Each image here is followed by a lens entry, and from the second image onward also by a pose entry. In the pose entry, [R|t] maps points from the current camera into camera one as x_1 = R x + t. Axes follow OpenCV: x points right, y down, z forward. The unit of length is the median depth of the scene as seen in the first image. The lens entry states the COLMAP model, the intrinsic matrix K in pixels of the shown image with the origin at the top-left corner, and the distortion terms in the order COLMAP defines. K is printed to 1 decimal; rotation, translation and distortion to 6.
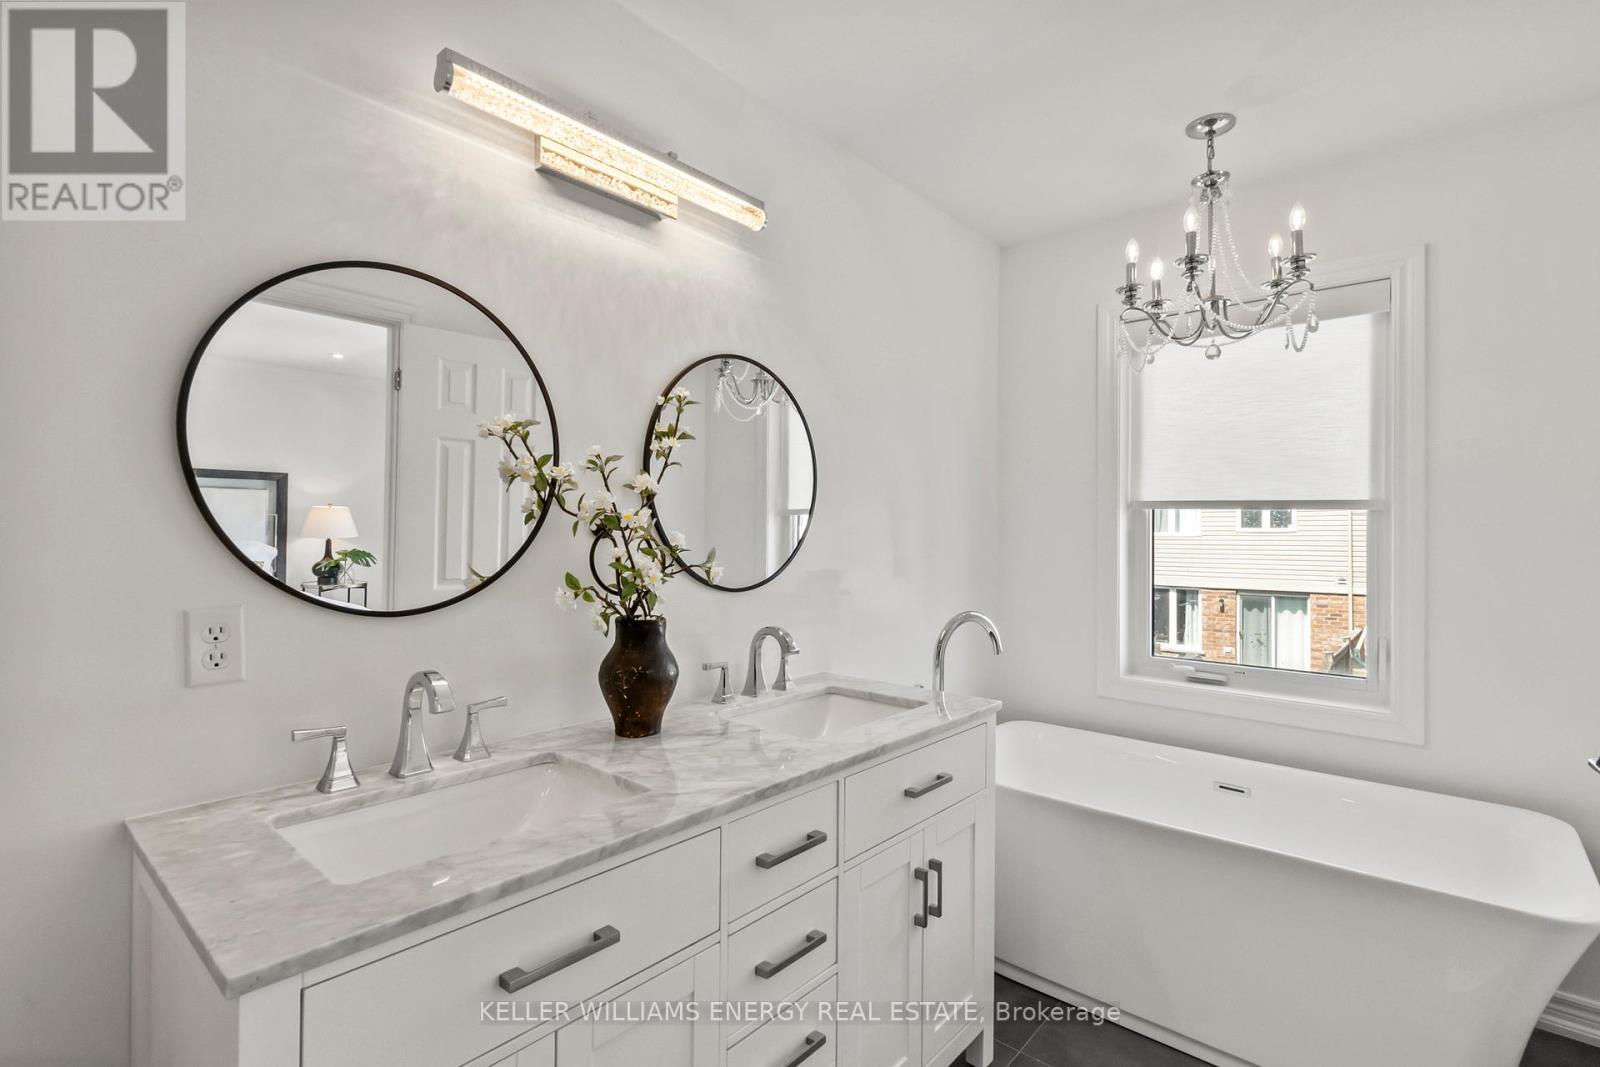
lens RADIAL K [[757.7, 0, 802.8], [0, 757.7, 528.0], [0, 0, 1]] dist [0.004009, 0.001539]
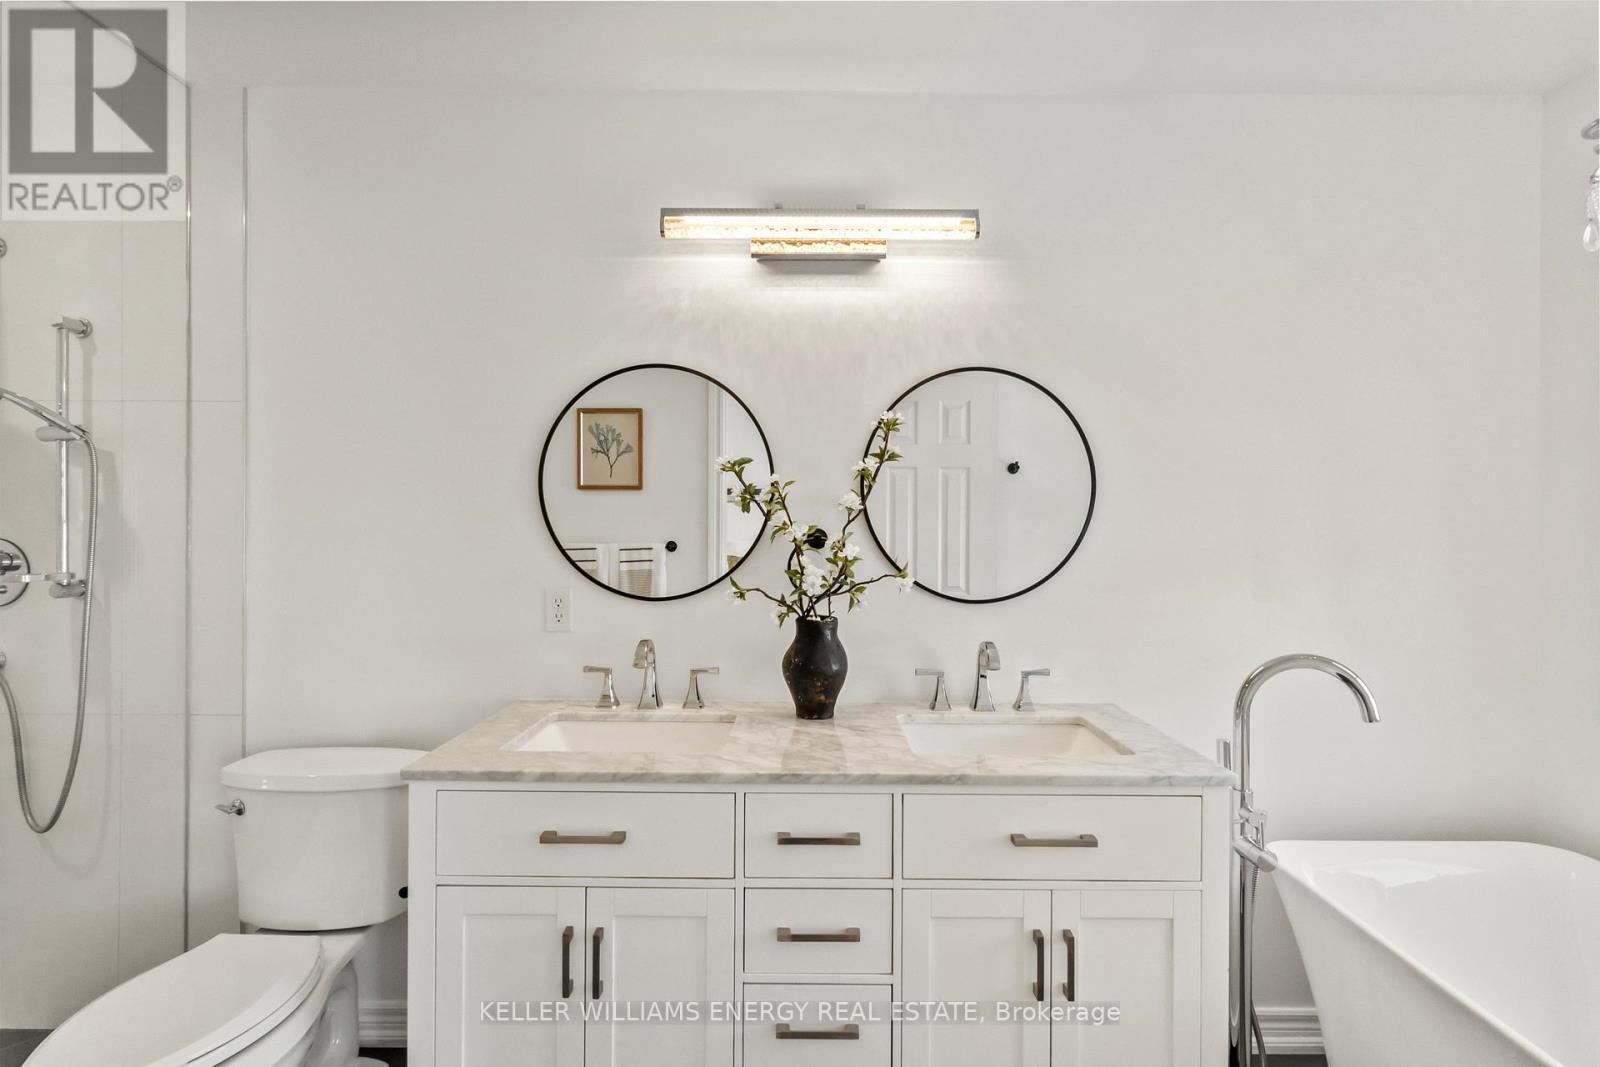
lens RADIAL K [[757.7, 0, 839.7], [0, 757.7, 541.8], [0, 0, 1]] dist [0.004009, 0.001539]
pose [[0.647803, 0.003955, -0.761798, 0.733585], [0.004353, 0.999951, 0.008893, -0.011020], [0.761796, -0.009077, 0.647754, 0.283490]]
